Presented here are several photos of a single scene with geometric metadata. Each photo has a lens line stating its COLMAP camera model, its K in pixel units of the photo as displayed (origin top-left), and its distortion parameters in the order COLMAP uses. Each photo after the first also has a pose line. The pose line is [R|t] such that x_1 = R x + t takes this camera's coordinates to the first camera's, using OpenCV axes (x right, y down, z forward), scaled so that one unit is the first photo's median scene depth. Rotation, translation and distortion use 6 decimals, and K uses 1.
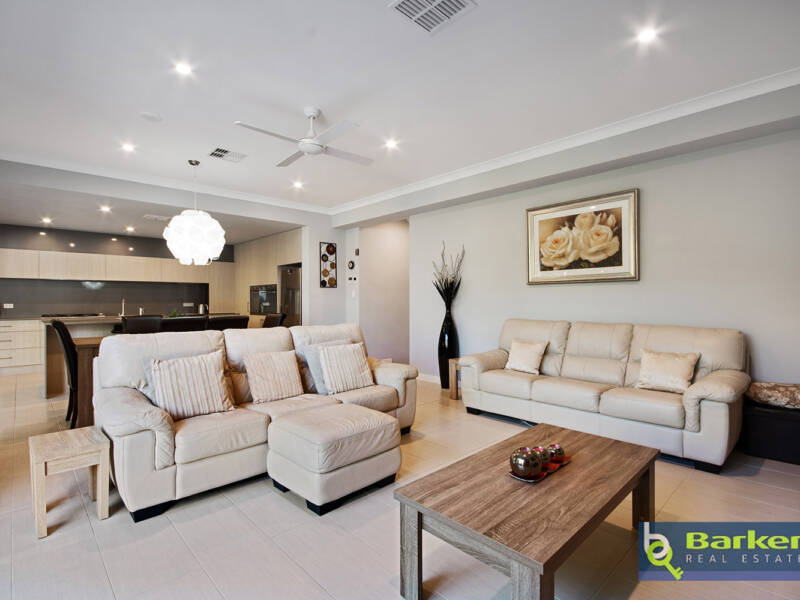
lens RADIAL K [[400.4, 0, 400.0], [0, 400.4, 300.0], [0, 0, 1]] dist [0.000965, 0.000044]
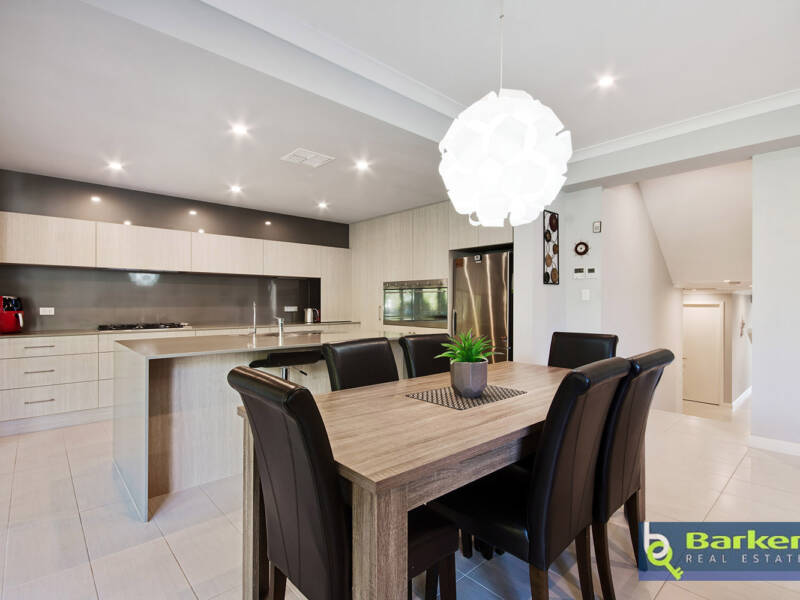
lens RADIAL K [[409.5, 0, 400.0], [0, 409.5, 300.0], [0, 0, 1]] dist [-0.009513, -0.000349]
pose [[0.999524, 0.006012, -0.030260, -0.394202], [-0.006049, 0.999981, -0.001132, -0.005215], [0.030253, 0.001314, 0.999541, 0.370943]]
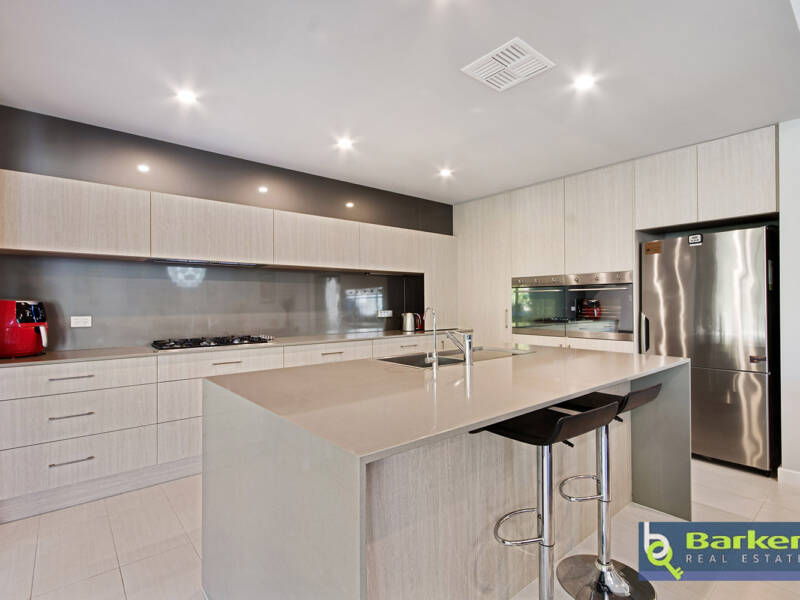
lens RADIAL K [[409.5, 0, 400.0], [0, 409.5, 300.0], [0, 0, 1]] dist [-0.009513, -0.000349]
pose [[0.997886, -0.001060, -0.064977, -0.584782], [0.000871, 0.999995, -0.002935, -0.006370], [0.064980, 0.002872, 0.997882, 0.565680]]
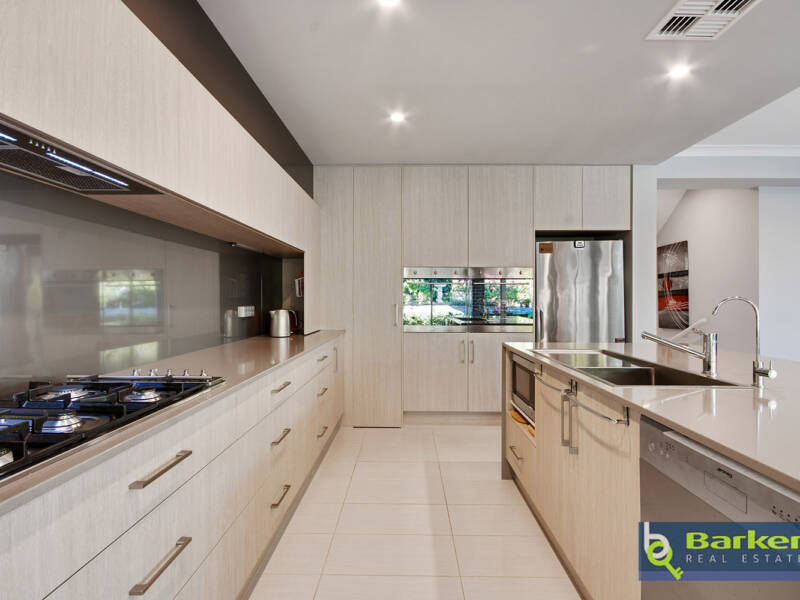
lens RADIAL K [[409.5, 0, 400.0], [0, 409.5, 300.0], [0, 0, 1]] dist [-0.009513, -0.000349]
pose [[0.708803, 0.006583, 0.705376, -0.838096], [-0.010349, 0.999946, 0.001067, 0.000174], [-0.705330, -0.008057, 0.708833, 0.827788]]
